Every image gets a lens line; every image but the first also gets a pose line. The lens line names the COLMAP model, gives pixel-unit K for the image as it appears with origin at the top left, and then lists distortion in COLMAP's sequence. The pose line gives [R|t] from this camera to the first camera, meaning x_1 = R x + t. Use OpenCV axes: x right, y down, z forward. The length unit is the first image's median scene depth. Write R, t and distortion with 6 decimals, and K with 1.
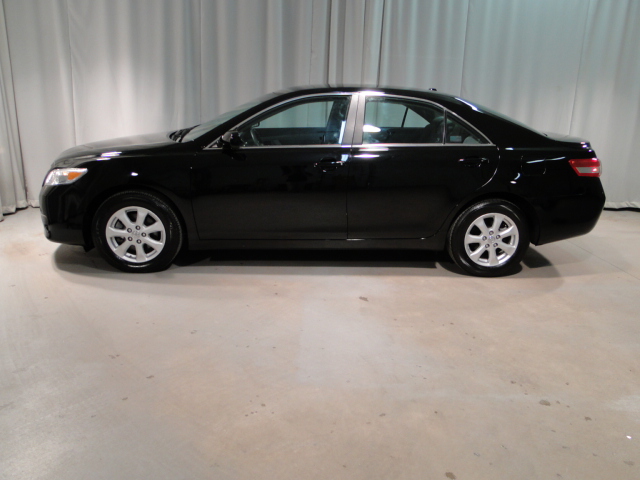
lens RADIAL K [[529.9, 0, 320.5], [0, 529.9, 239.5], [0, 0, 1]] dist [0.007727, -0.015802]
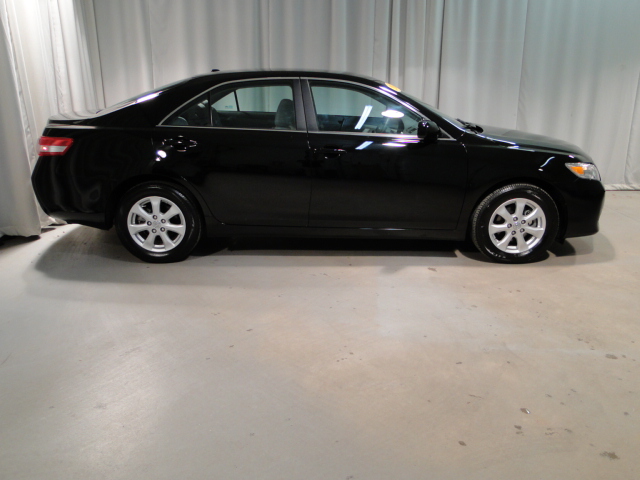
lens RADIAL K [[529.9, 0, 319.9], [0, 529.9, 237.2], [0, 0, 1]] dist [0.007727, -0.015802]
pose [[0.995692, -0.005620, -0.092550, -0.065481], [0.006753, 0.999906, 0.011931, 0.047561], [0.092474, -0.012505, 0.995637, -0.125044]]
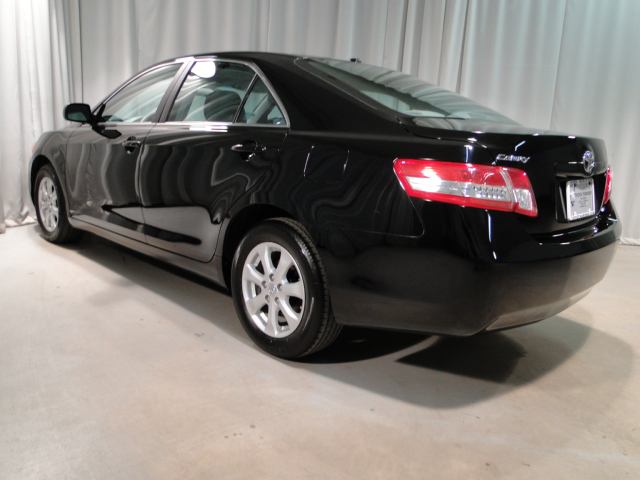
lens RADIAL K [[529.9, 0, 317.1], [0, 529.9, 244.2], [0, 0, 1]] dist [0.007727, -0.015802]
pose [[0.985156, 0.056466, -0.162107, 0.087766], [-0.068234, 0.995351, -0.067967, 0.092548], [0.157516, 0.078019, 0.984430, 0.233736]]
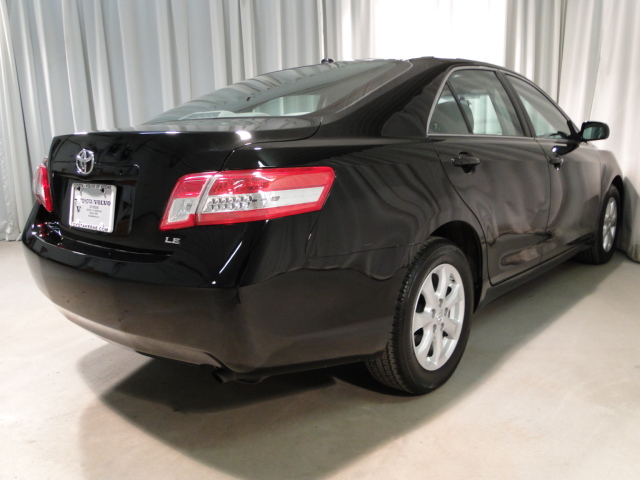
lens RADIAL K [[529.9, 0, 322.0], [0, 529.9, 241.4], [0, 0, 1]] dist [0.007727, -0.015802]
pose [[-0.115707, 0.163040, -0.979811, 2.499709], [-0.250806, 0.949677, 0.187644, -0.743695], [0.961097, 0.267455, -0.068993, 3.468241]]
